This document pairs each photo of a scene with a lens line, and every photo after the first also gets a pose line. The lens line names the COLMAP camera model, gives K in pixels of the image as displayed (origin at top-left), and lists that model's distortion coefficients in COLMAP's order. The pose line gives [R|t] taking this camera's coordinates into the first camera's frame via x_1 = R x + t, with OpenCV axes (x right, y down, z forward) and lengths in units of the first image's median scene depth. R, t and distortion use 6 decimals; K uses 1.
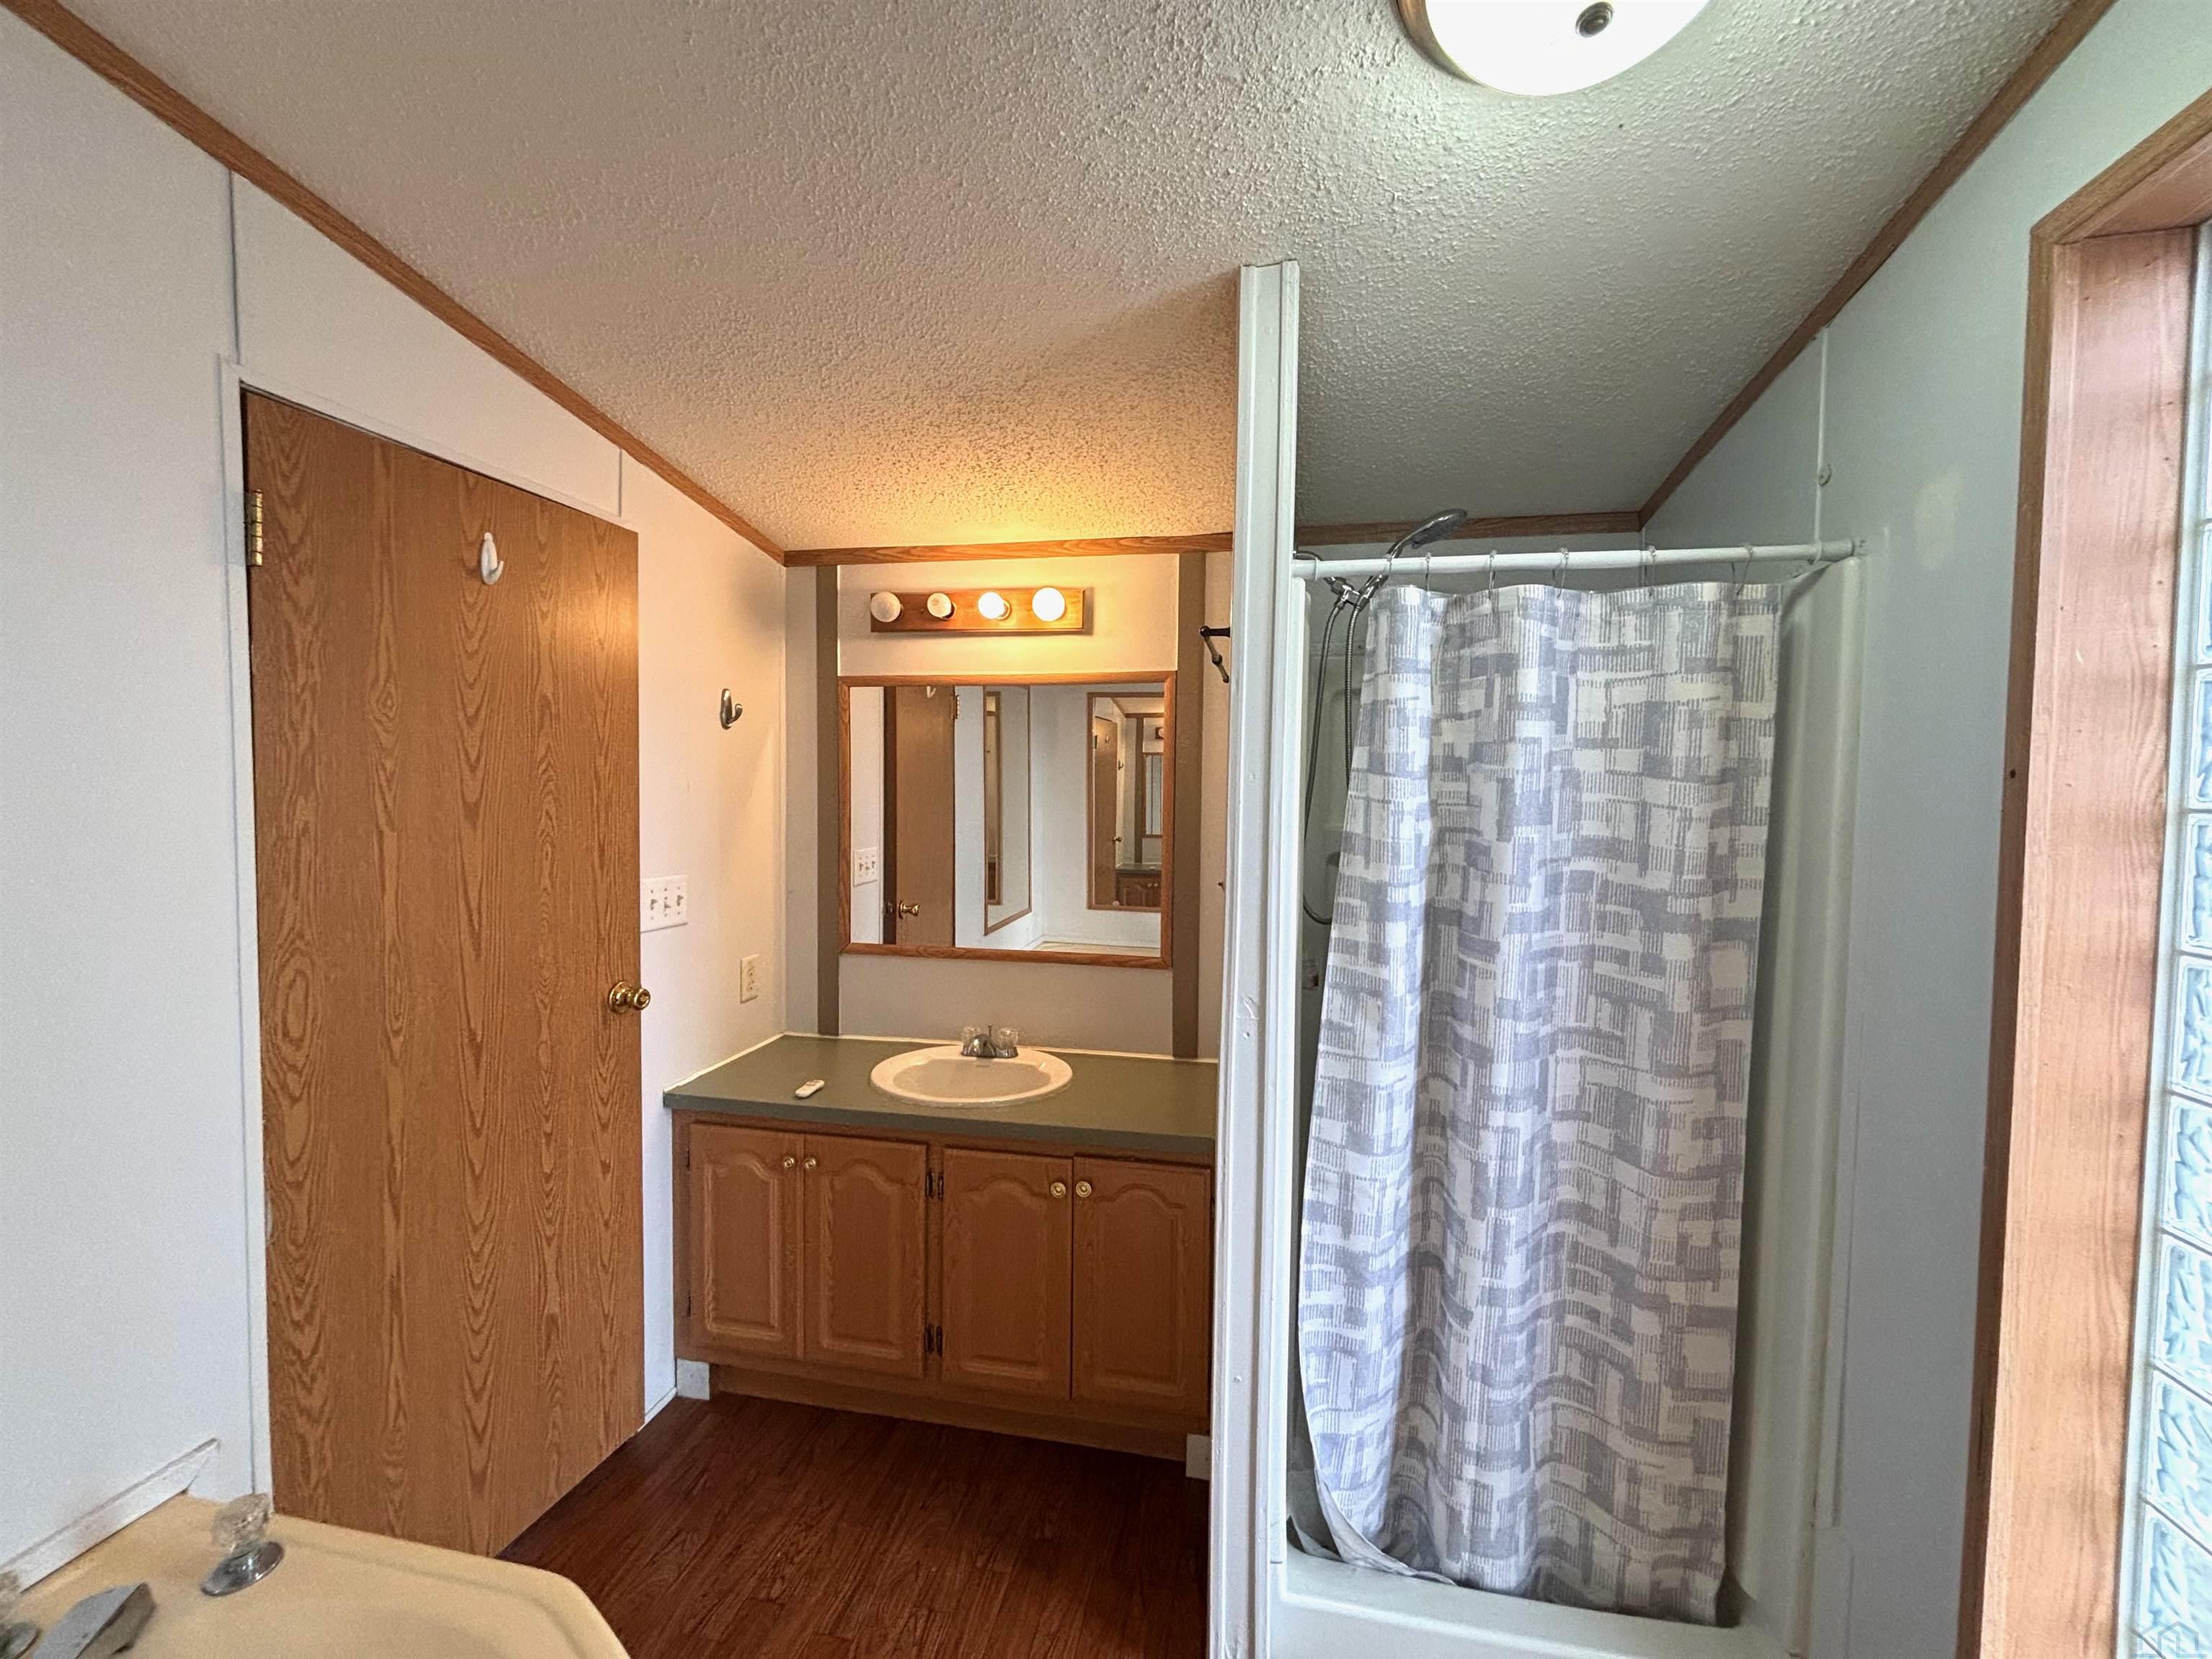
lens RADIAL K [[883.3, 0, 1106.0], [0, 883.3, 829.5], [0, 0, 1]] dist [0.001539, -0.000312]
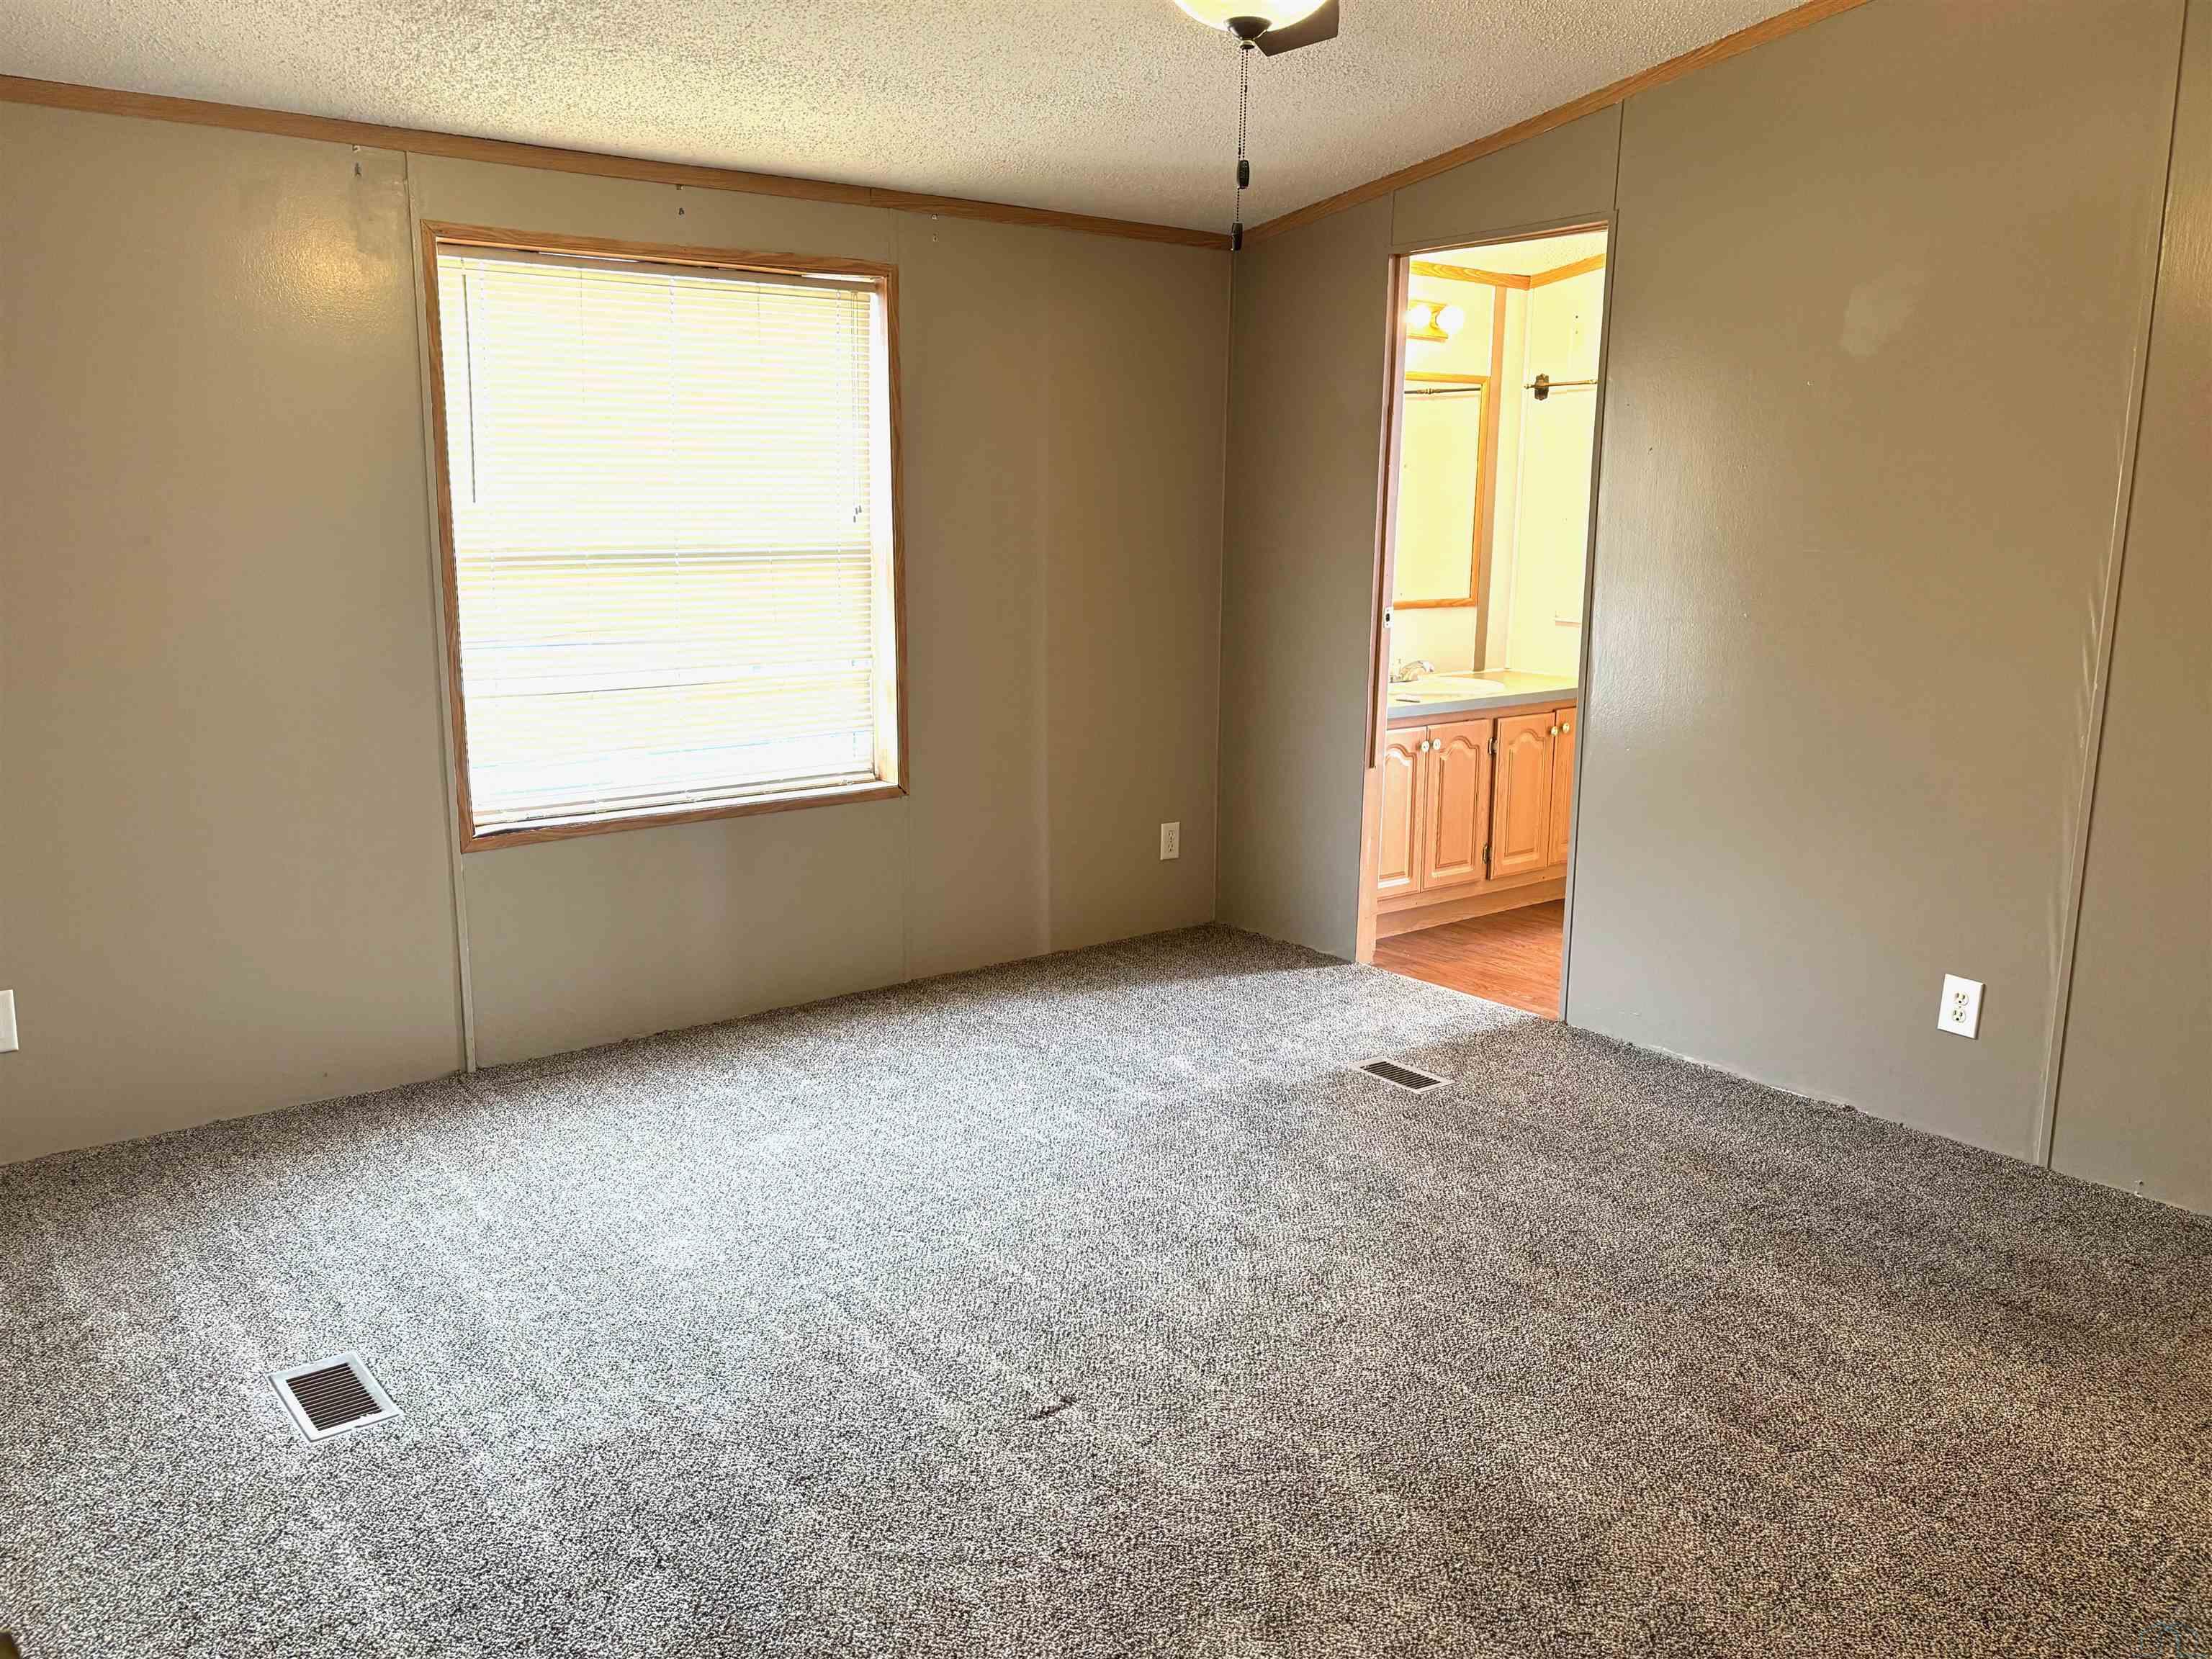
lens RADIAL K [[1701.5, 0, 1106.0], [0, 1701.5, 829.5], [0, 0, 1]] dist [-0.004968, -0.002340]
pose [[0.648300, -0.153592, 0.745732, -2.744229], [0.030120, 0.983849, 0.176451, 0.024415], [-0.760789, -0.091932, 0.642455, -0.329382]]
